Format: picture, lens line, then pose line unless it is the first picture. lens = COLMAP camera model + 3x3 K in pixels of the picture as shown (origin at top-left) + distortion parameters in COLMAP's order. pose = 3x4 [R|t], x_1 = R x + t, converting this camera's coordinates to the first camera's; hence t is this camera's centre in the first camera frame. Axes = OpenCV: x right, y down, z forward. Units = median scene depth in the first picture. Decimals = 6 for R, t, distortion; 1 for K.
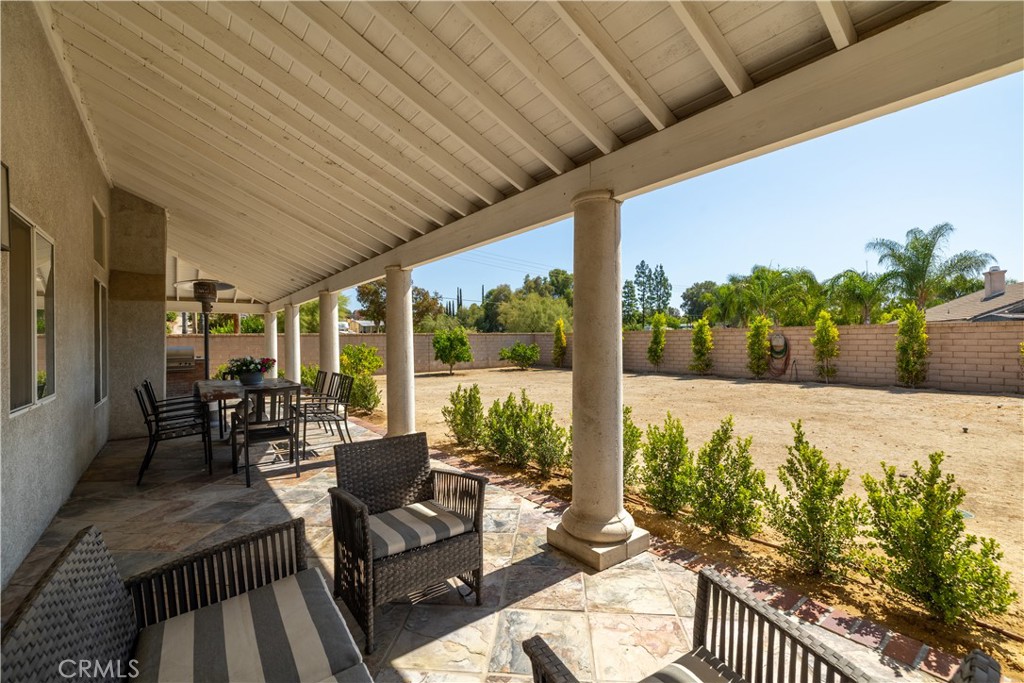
lens RADIAL K [[431.4, 0, 512.0], [0, 431.4, 341.5], [0, 0, 1]] dist [0.001006, 0.000260]
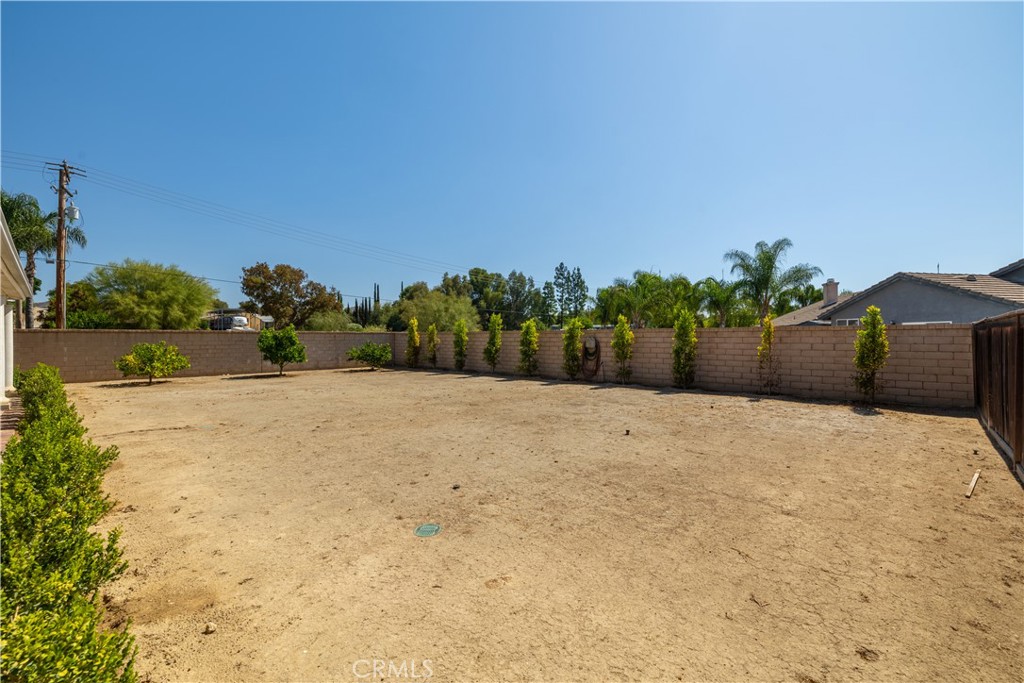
lens RADIAL K [[431.4, 0, 512.0], [0, 431.4, 341.5], [0, 0, 1]] dist [0.001006, 0.000260]
pose [[0.987849, 0.009307, 0.155135, 0.125461], [-0.009726, 0.999951, 0.001942, -0.002372], [-0.155109, -0.003428, 0.987891, 0.004345]]
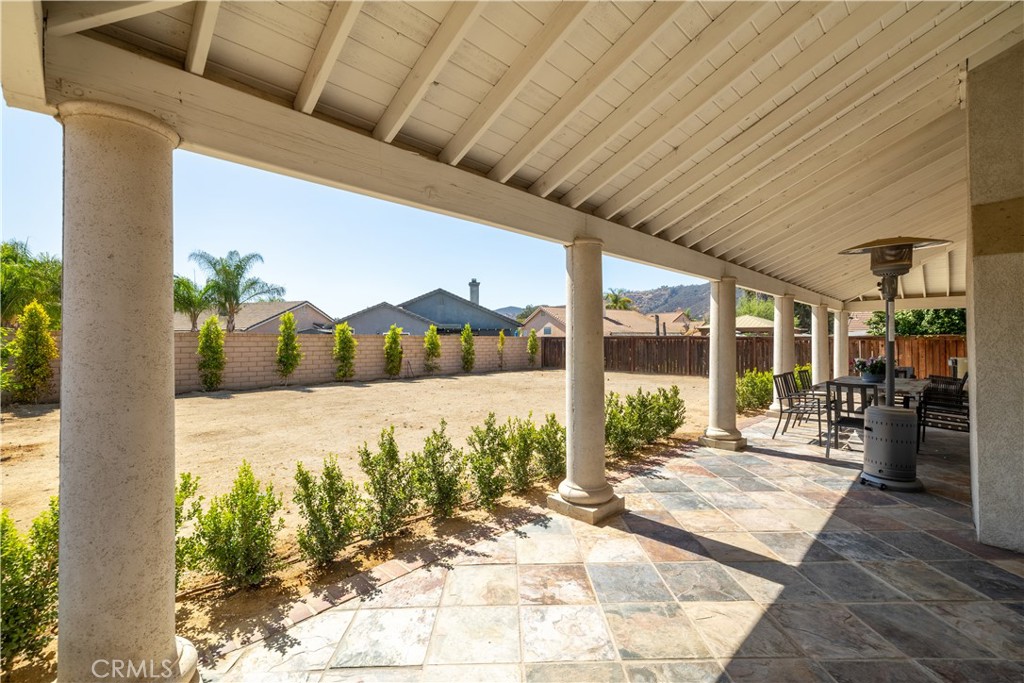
lens RADIAL K [[437.6, 0, 512.0], [0, 437.6, 341.5], [0, 0, 1]] dist [0.001892, 0.000043]
pose [[-0.122115, 0.013490, 0.992424, -0.299109], [0.010601, 0.999868, -0.012287, 0.001782], [-0.992459, 0.009020, -0.122242, 0.383684]]
